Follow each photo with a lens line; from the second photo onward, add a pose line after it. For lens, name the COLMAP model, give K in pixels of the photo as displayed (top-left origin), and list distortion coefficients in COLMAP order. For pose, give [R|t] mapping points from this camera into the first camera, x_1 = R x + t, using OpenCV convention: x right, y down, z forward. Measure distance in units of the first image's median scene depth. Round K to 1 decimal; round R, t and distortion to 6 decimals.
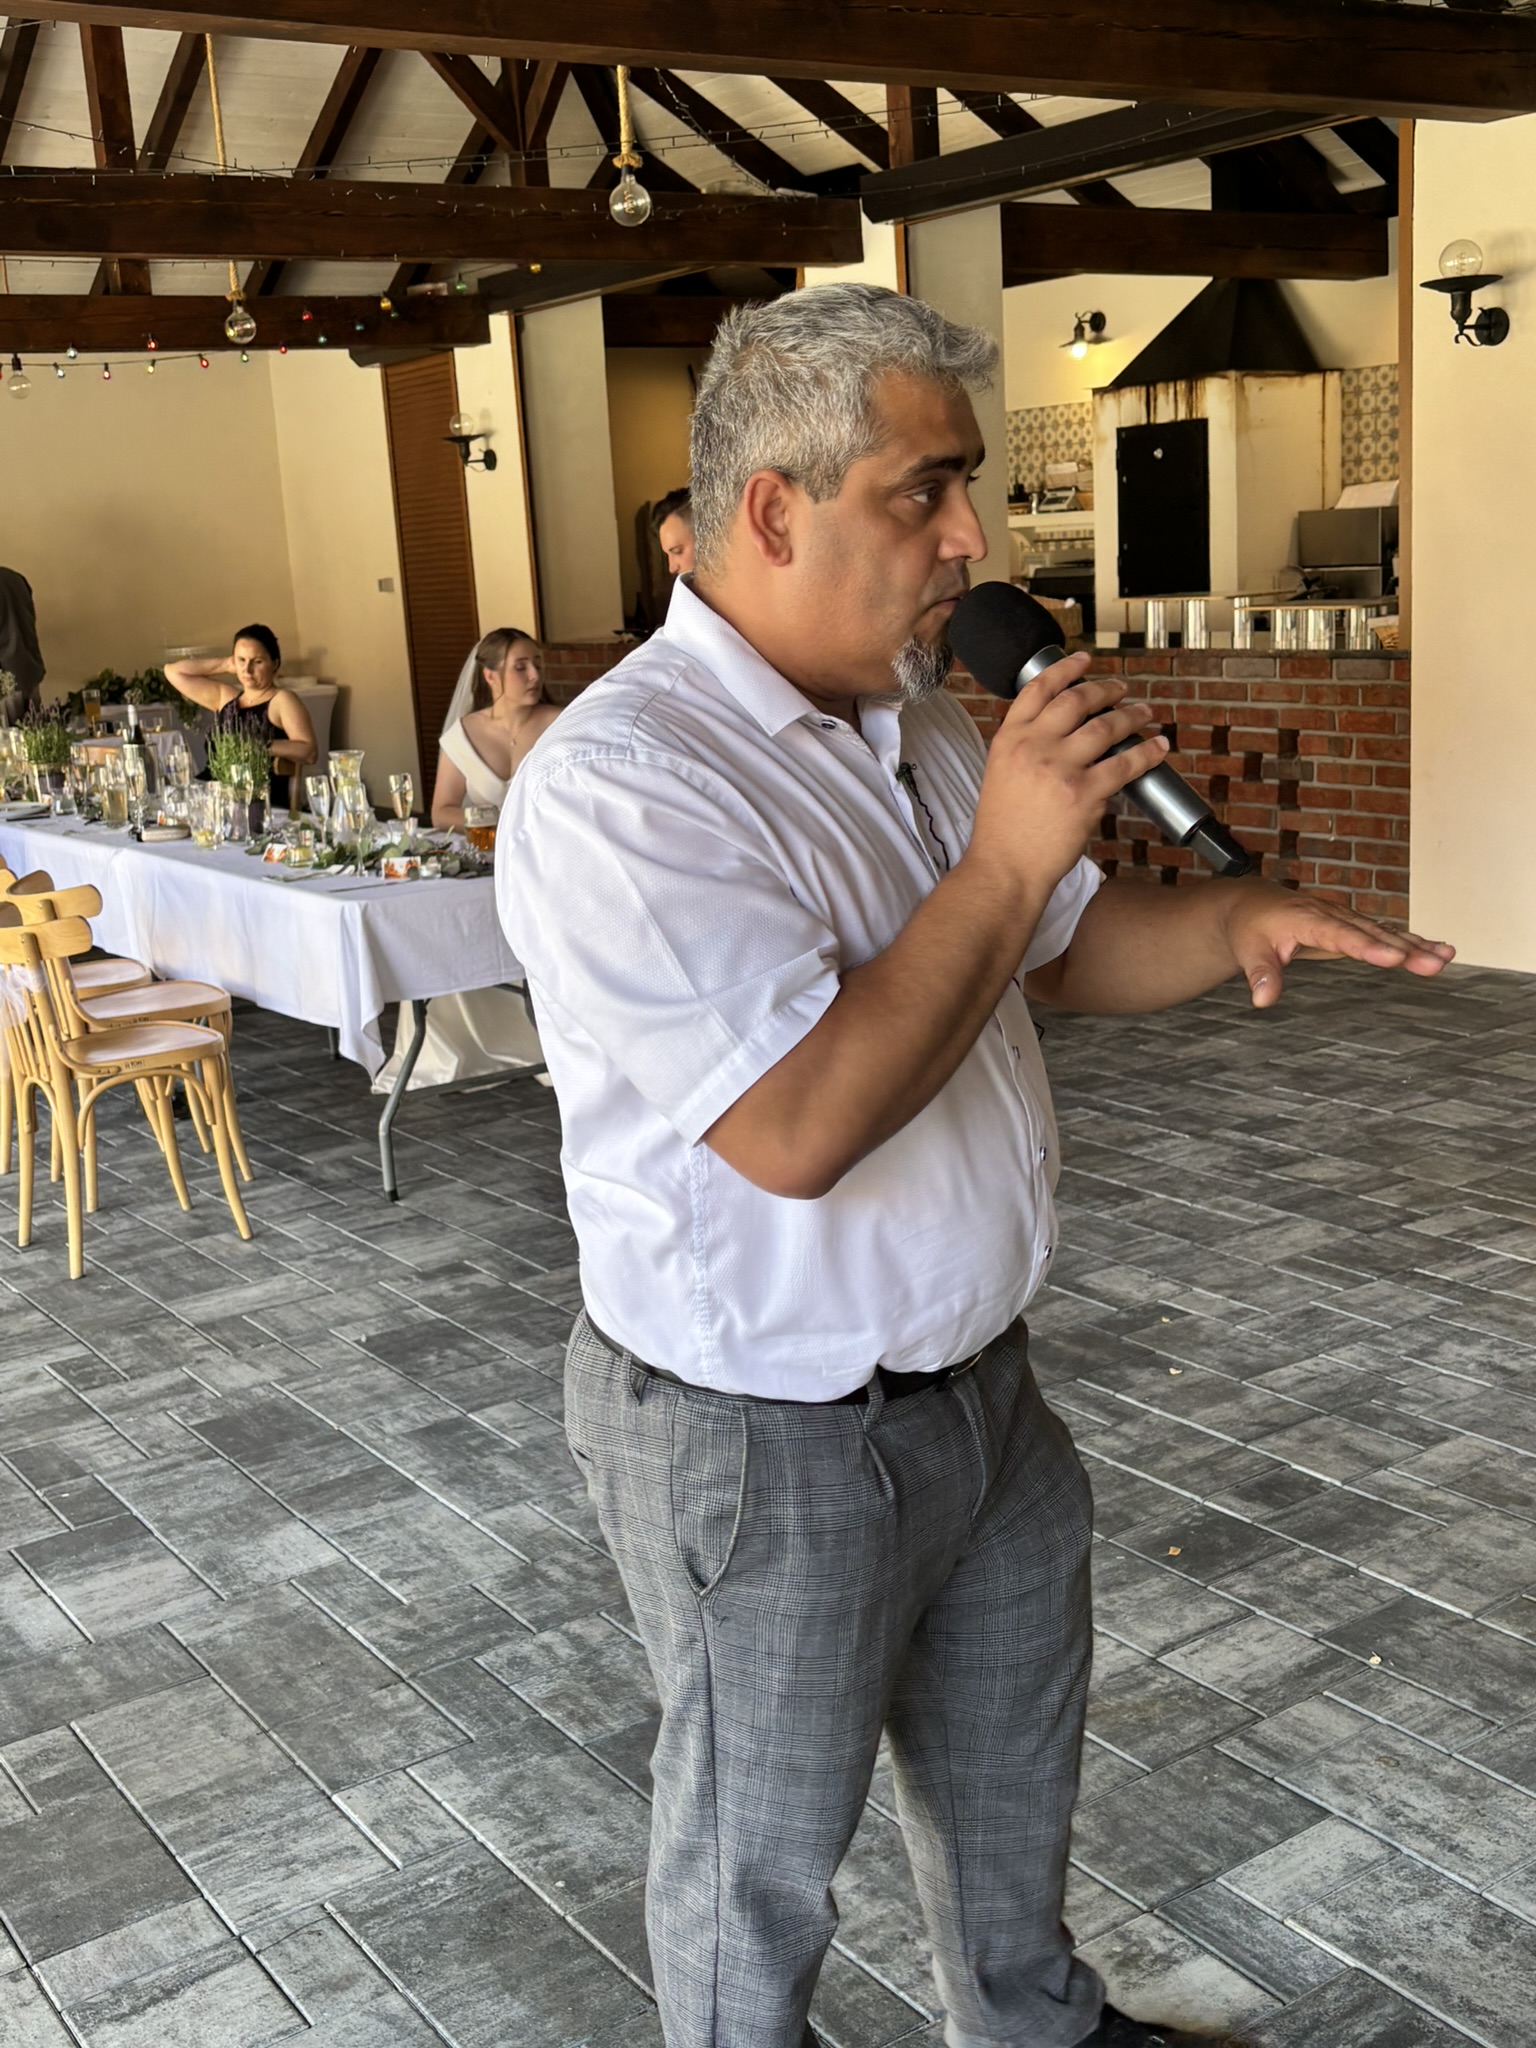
lens RADIAL K [[2239.7, 0, 768.0], [0, 2239.7, 1024.0], [0, 0, 1]] dist [0.180904, -0.602309]
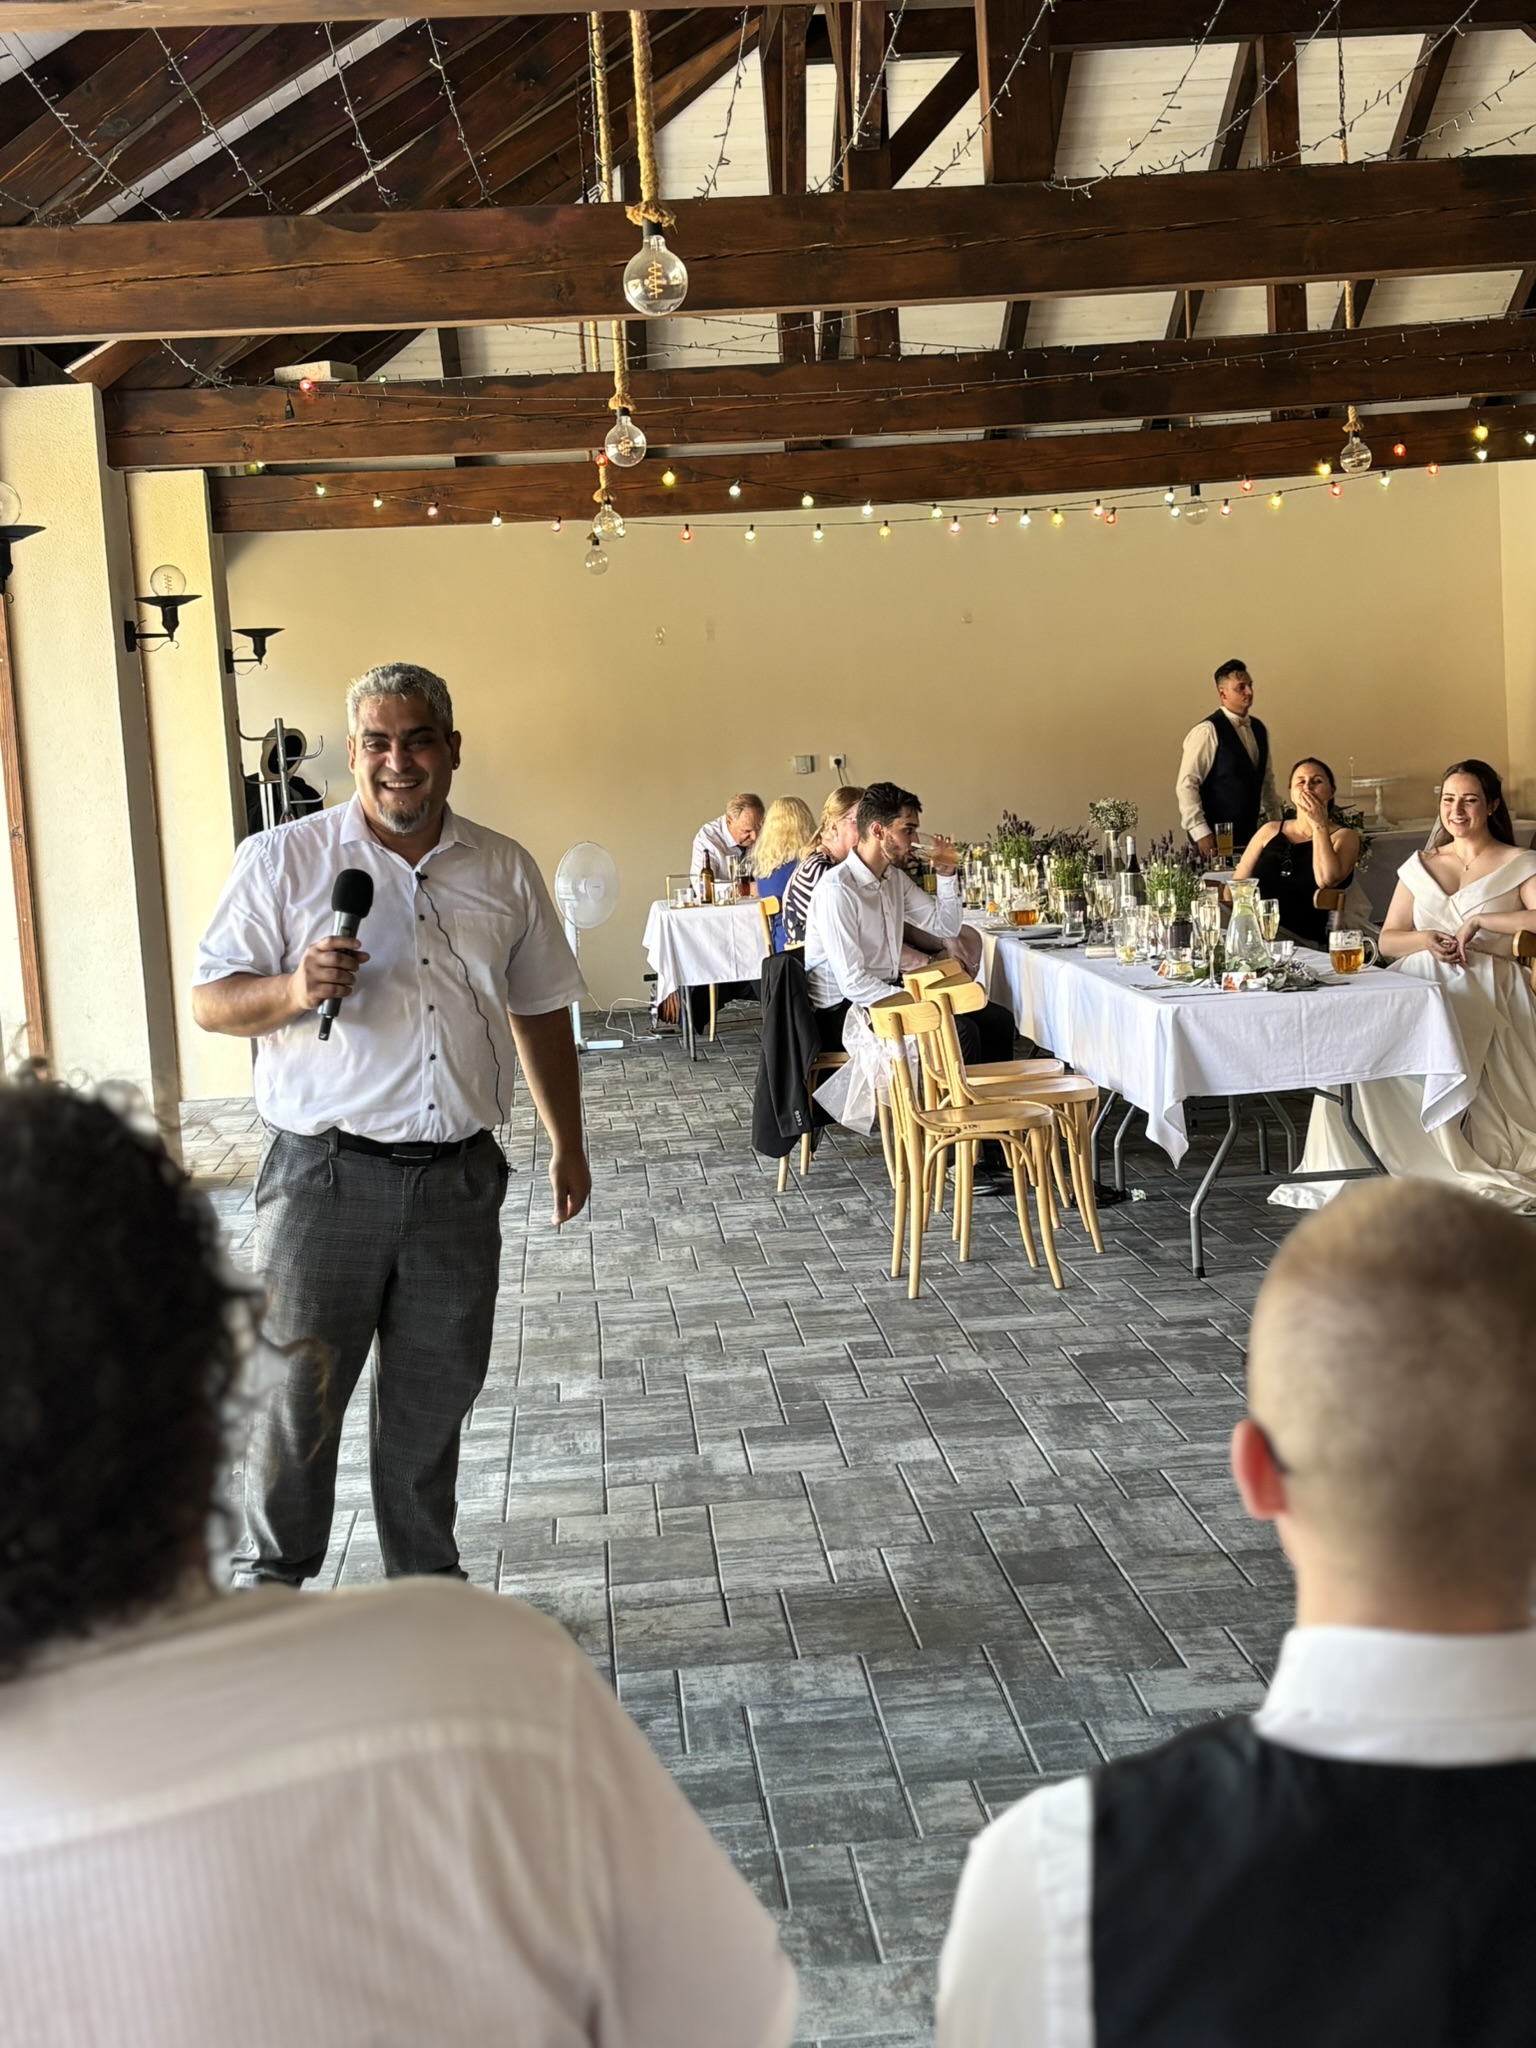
lens RADIAL K [[2956.1, 0, 800.8], [0, 2956.1, 977.1], [0, 0, 1]] dist [0.278342, -1.037196]
pose [[0.866011, 0.045793, -0.497924, 0.561675], [-0.093334, 0.993100, -0.070997, 0.078248], [0.491238, 0.107957, 0.864309, -0.556445]]
